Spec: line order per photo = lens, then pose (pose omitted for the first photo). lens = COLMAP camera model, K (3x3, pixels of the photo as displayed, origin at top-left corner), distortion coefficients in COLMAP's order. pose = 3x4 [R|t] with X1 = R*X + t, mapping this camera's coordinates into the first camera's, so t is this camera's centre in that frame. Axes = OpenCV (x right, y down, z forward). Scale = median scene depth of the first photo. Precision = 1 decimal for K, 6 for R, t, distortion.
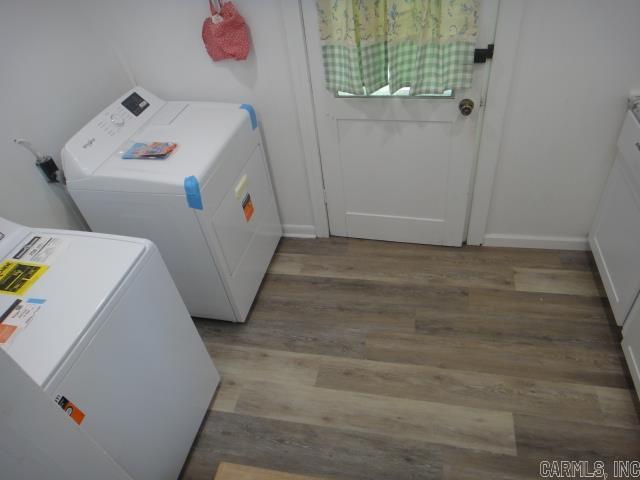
lens RADIAL K [[442.5, 0, 320.7], [0, 442.5, 236.4], [0, 0, 1]] dist [0.003791, -0.006604]
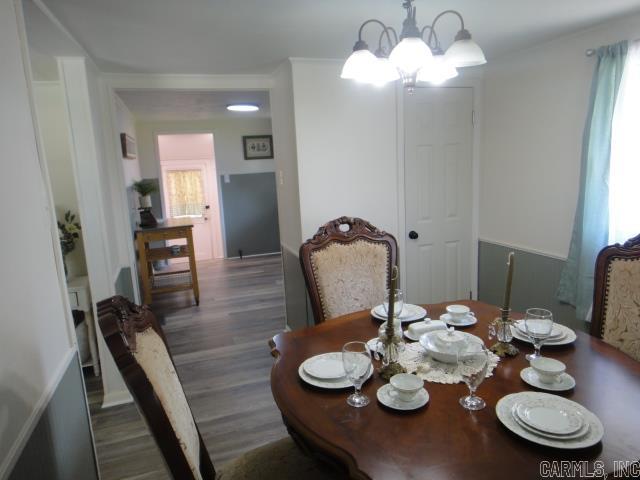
lens RADIAL K [[442.5, 0, 320.7], [0, 442.5, 236.4], [0, 0, 1]] dist [0.003791, -0.006604]
pose [[0.856676, -0.013790, 0.515670, -0.946085], [0.293497, 0.835105, -0.465252, 2.198585], [-0.424223, 0.549918, 0.719462, -2.496715]]
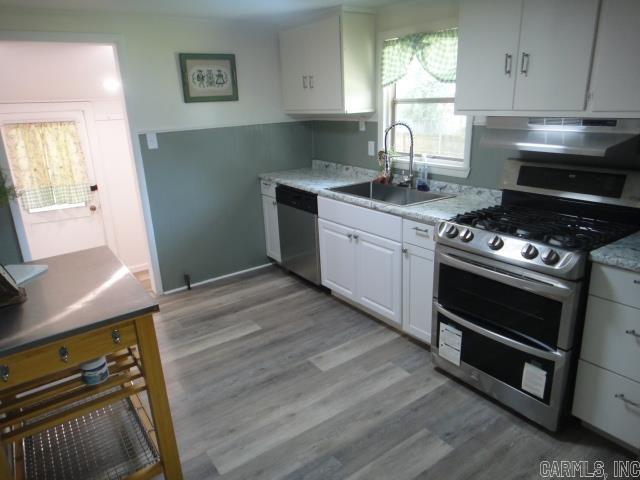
lens RADIAL K [[442.5, 0, 320.7], [0, 442.5, 236.4], [0, 0, 1]] dist [0.003791, -0.006604]
pose [[0.668080, -0.133700, 0.731979, -0.661475], [0.454631, 0.852099, -0.259303, 1.070820], [-0.589050, 0.506015, 0.630055, -1.243677]]
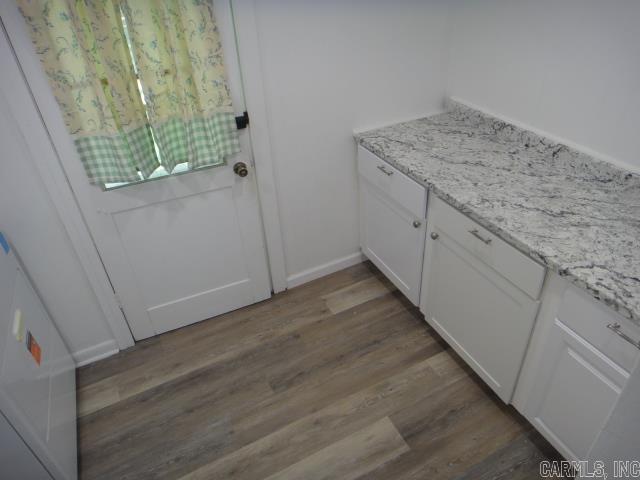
lens RADIAL K [[442.5, 0, 320.7], [0, 442.5, 236.4], [0, 0, 1]] dist [0.003791, -0.006604]
pose [[0.784506, -0.291300, 0.547443, -0.151535], [0.378728, 0.924101, -0.051007, -0.016038], [-0.491035, 0.247348, 0.835287, 0.054610]]
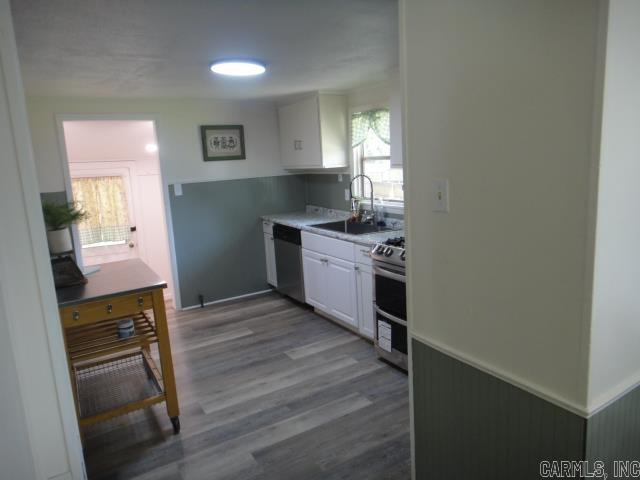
lens RADIAL K [[442.5, 0, 320.7], [0, 442.5, 236.4], [0, 0, 1]] dist [0.003791, -0.006604]
pose [[0.719329, -0.042583, 0.693363, -0.847774], [0.425648, 0.815821, -0.391485, 1.405913], [-0.548989, 0.576735, 0.604969, -1.597311]]
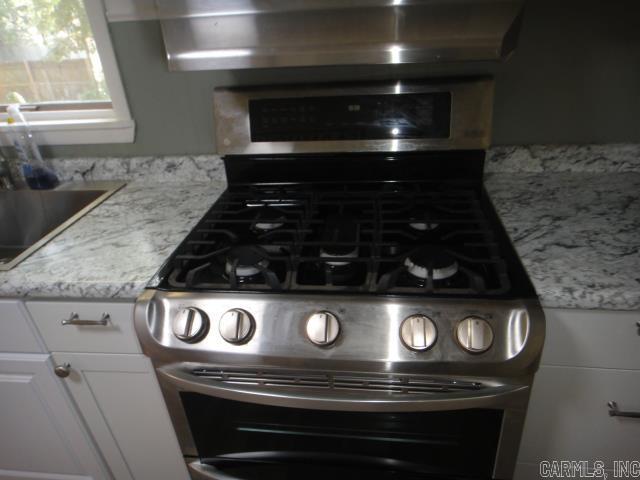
lens RADIAL K [[433.7, 0, 318.5], [0, 433.7, 240.8], [0, 0, 1]] dist [-0.006204, -0.003719]
pose [[-0.084995, -0.393621, 0.915335, 0.057056], [0.698904, 0.631200, 0.336332, 0.815733], [-0.710147, 0.668318, 0.221455, -0.953991]]
